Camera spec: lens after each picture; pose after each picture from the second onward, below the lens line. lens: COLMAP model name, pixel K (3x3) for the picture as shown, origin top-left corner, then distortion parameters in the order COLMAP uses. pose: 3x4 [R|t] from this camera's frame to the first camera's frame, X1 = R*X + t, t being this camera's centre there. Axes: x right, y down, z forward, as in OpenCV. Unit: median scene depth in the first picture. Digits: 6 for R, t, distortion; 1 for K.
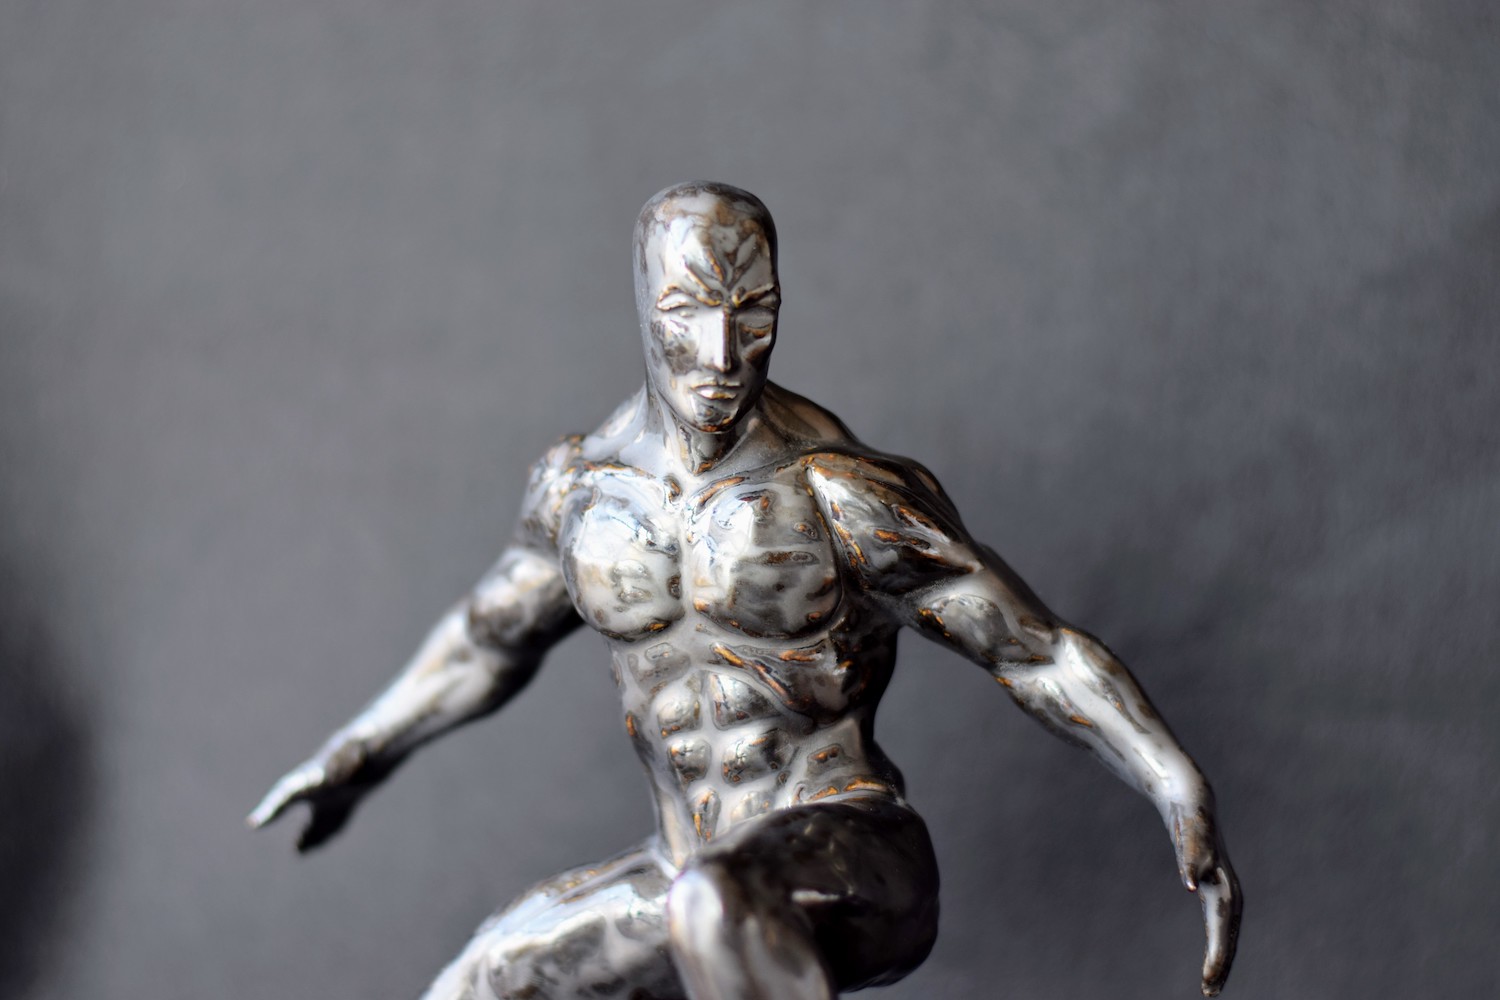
lens RADIAL K [[3474.4, 0, 750.0], [0, 3474.4, 500.0], [0, 0, 1]] dist [-0.114351, -0.315039]
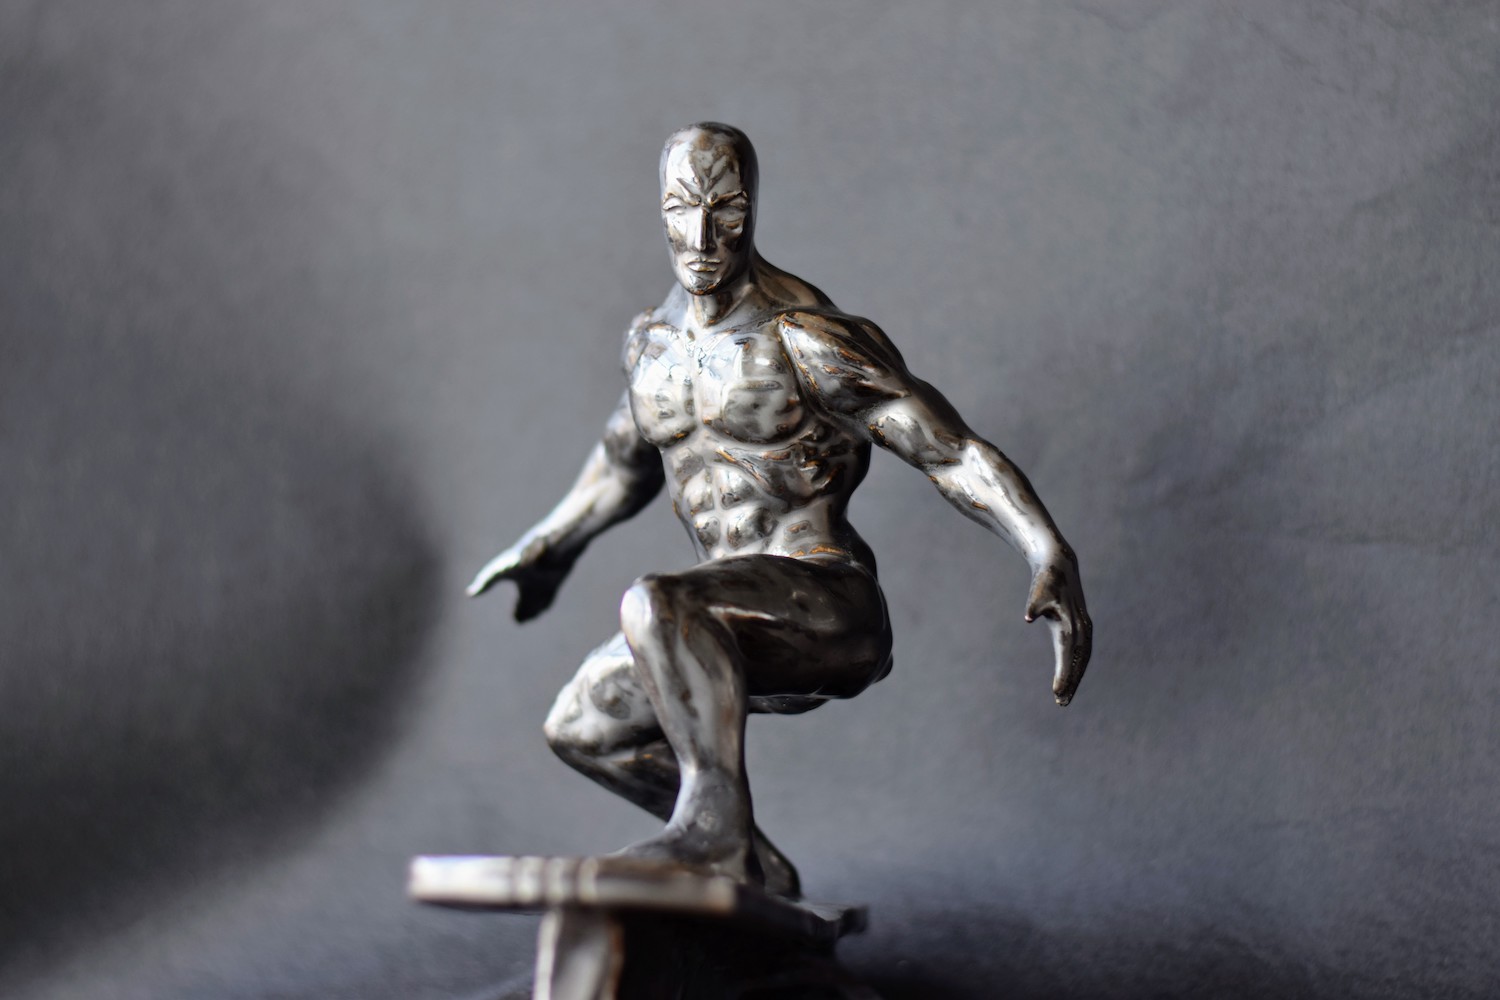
lens RADIAL K [[3457.6, 0, 831.9], [0, 3457.6, 498.6], [0, 0, 1]] dist [-0.064922, -0.387006]
pose [[0.966358, 0.003680, -0.257176, 0.396261], [-0.008783, 0.999787, -0.018699, 0.087886], [0.257052, 0.020329, 0.966184, -0.349315]]
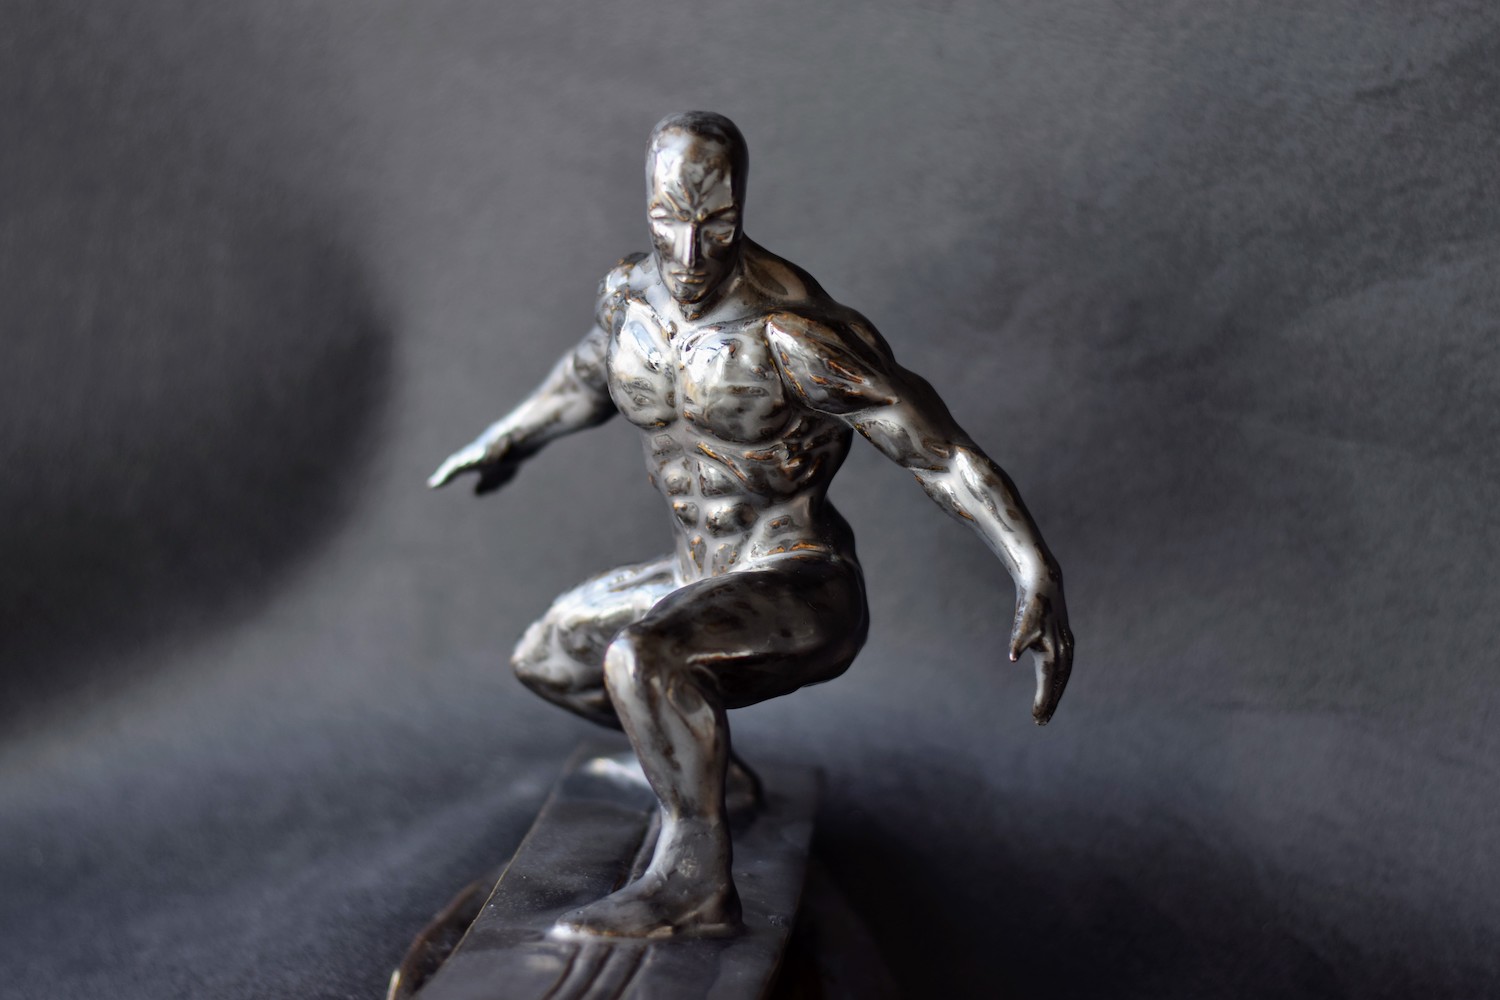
lens RADIAL K [[3457.6, 0, 831.9], [0, 3457.6, 498.6], [0, 0, 1]] dist [-0.064922, -0.387006]
pose [[0.974501, 0.101002, -0.200365, 0.317396], [-0.043726, 0.961324, 0.271927, -0.310870], [0.220081, -0.256232, 0.941228, -0.284696]]
